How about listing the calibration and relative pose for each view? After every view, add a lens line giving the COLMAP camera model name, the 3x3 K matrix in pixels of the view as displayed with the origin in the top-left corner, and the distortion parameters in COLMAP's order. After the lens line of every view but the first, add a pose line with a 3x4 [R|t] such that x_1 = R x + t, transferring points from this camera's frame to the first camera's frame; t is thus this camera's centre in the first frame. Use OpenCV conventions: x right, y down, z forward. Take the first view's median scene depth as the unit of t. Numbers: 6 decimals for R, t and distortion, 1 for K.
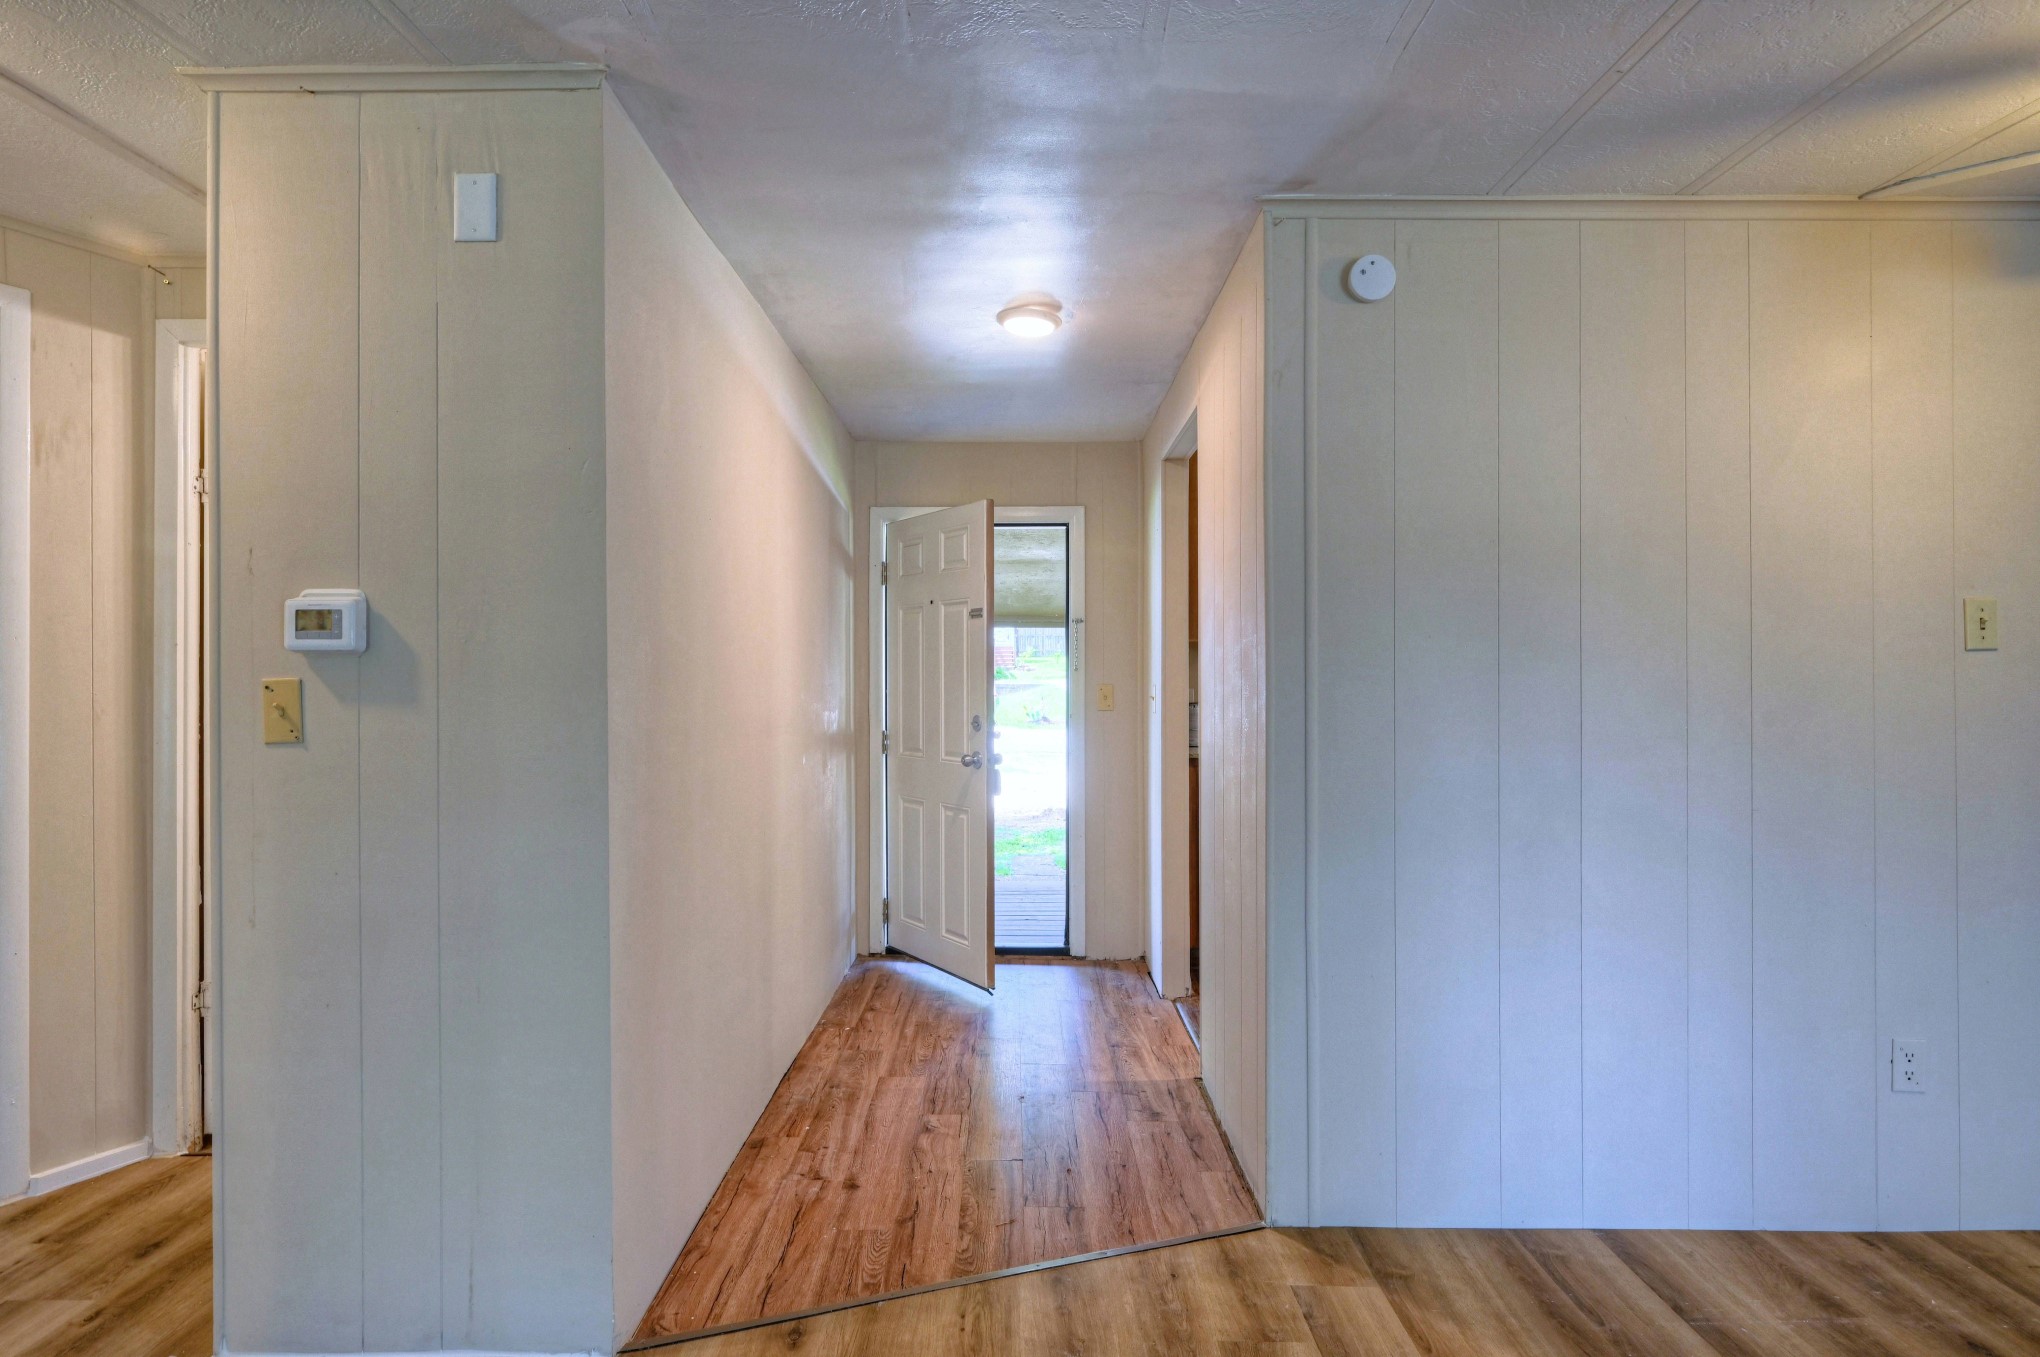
lens RADIAL K [[1070.3, 0, 1018.5], [0, 1070.3, 684.8], [0, 0, 1]] dist [0.004114, 0.000293]
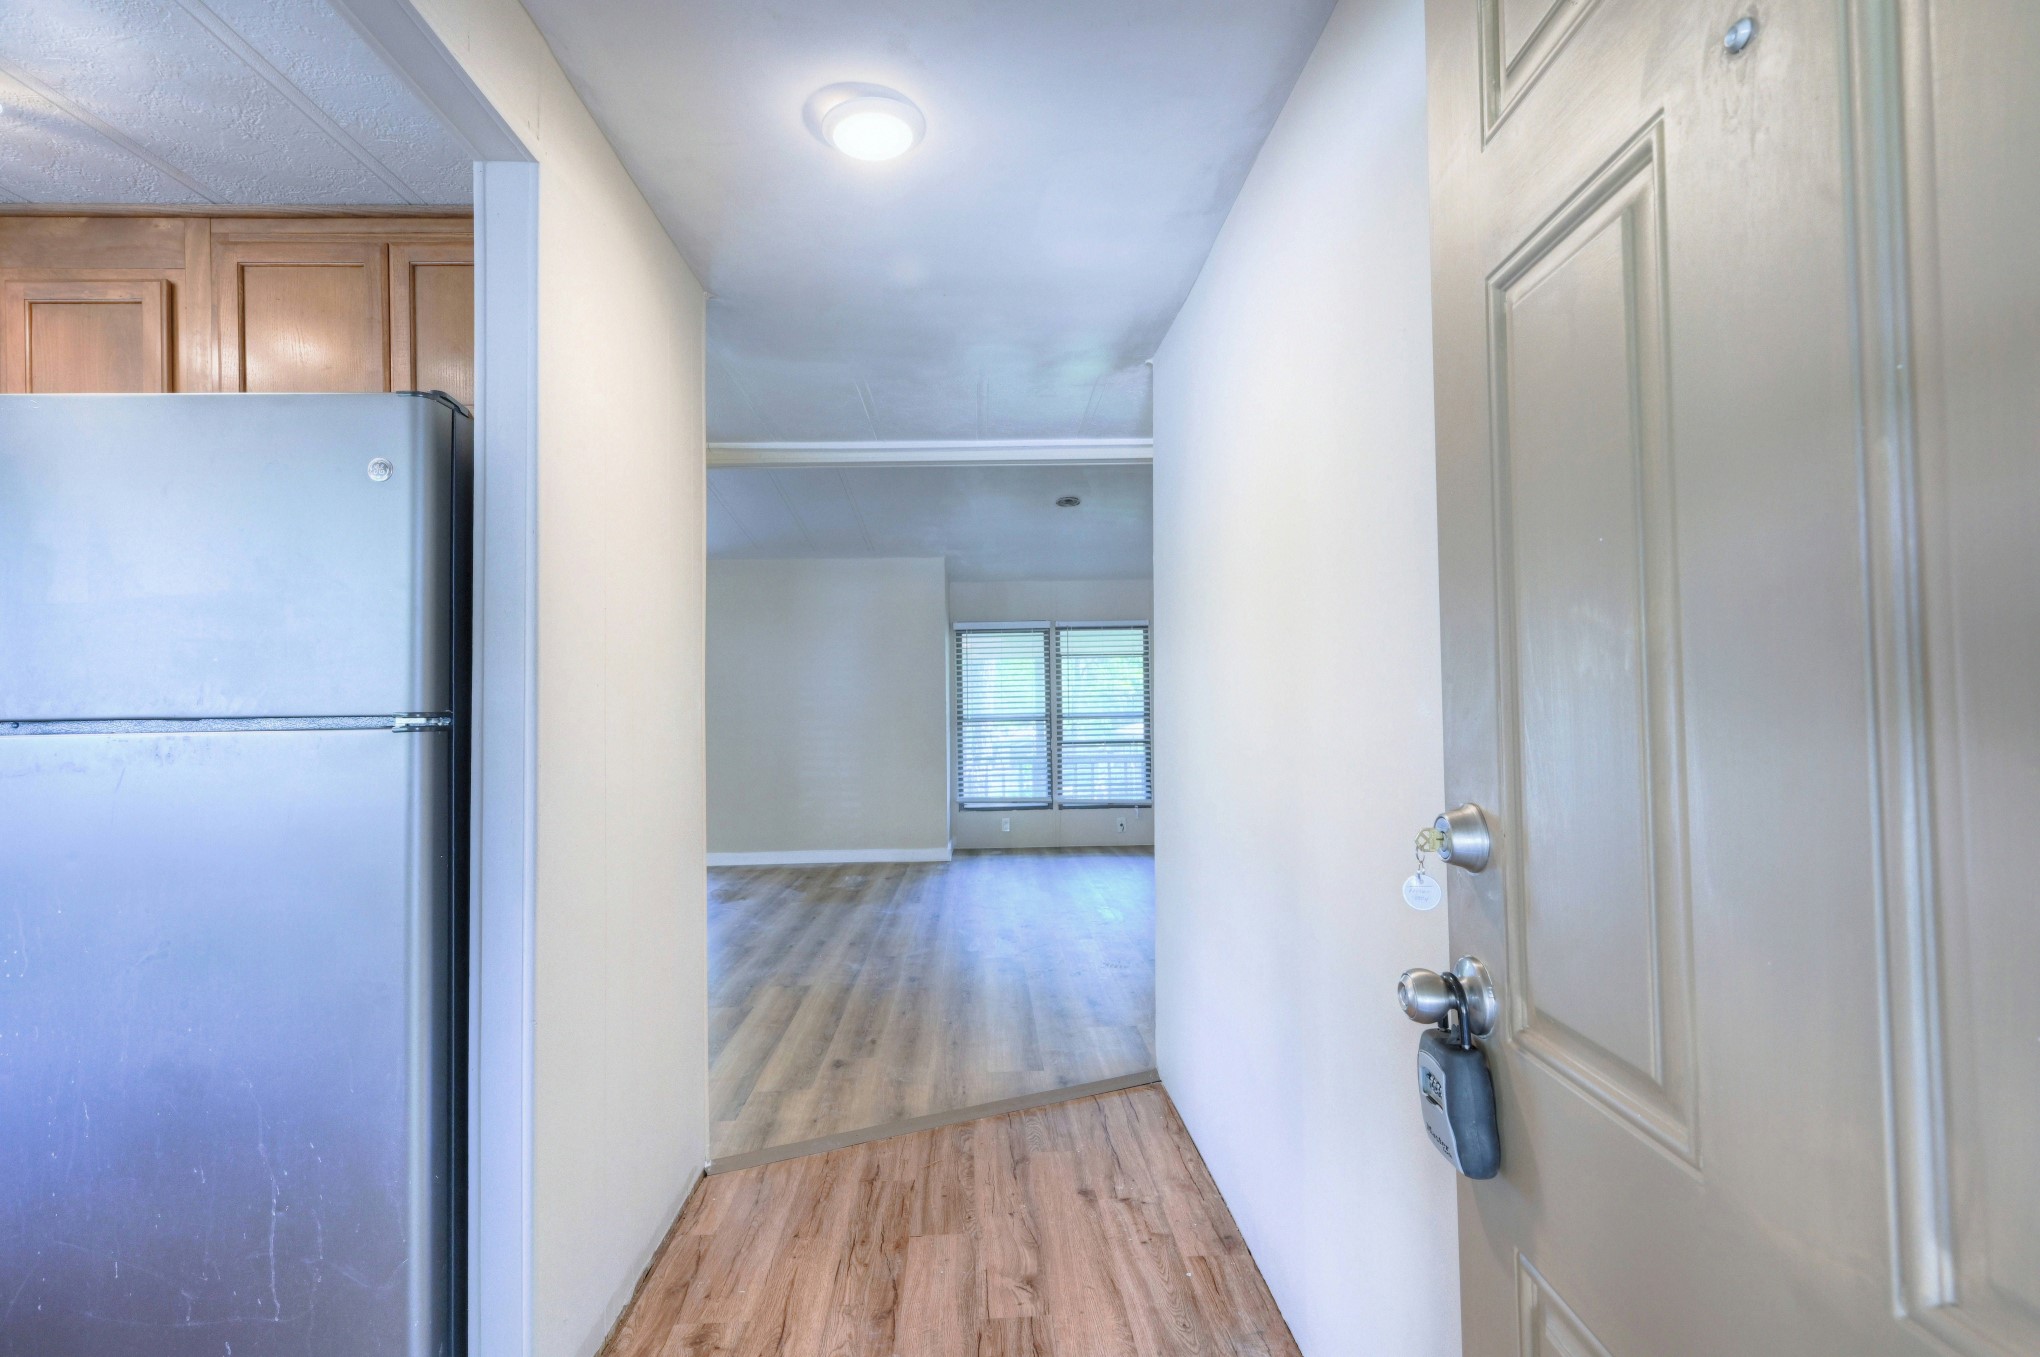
lens RADIAL K [[962.8, 0, 1023.3], [0, 962.8, 670.1], [0, 0, 1]] dist [0.001276, -0.000280]
pose [[-0.998517, 0.013441, -0.052761, -0.056504], [0.015182, 0.999349, -0.032738, 0.008792], [0.052287, -0.033490, -0.998070, 1.906371]]
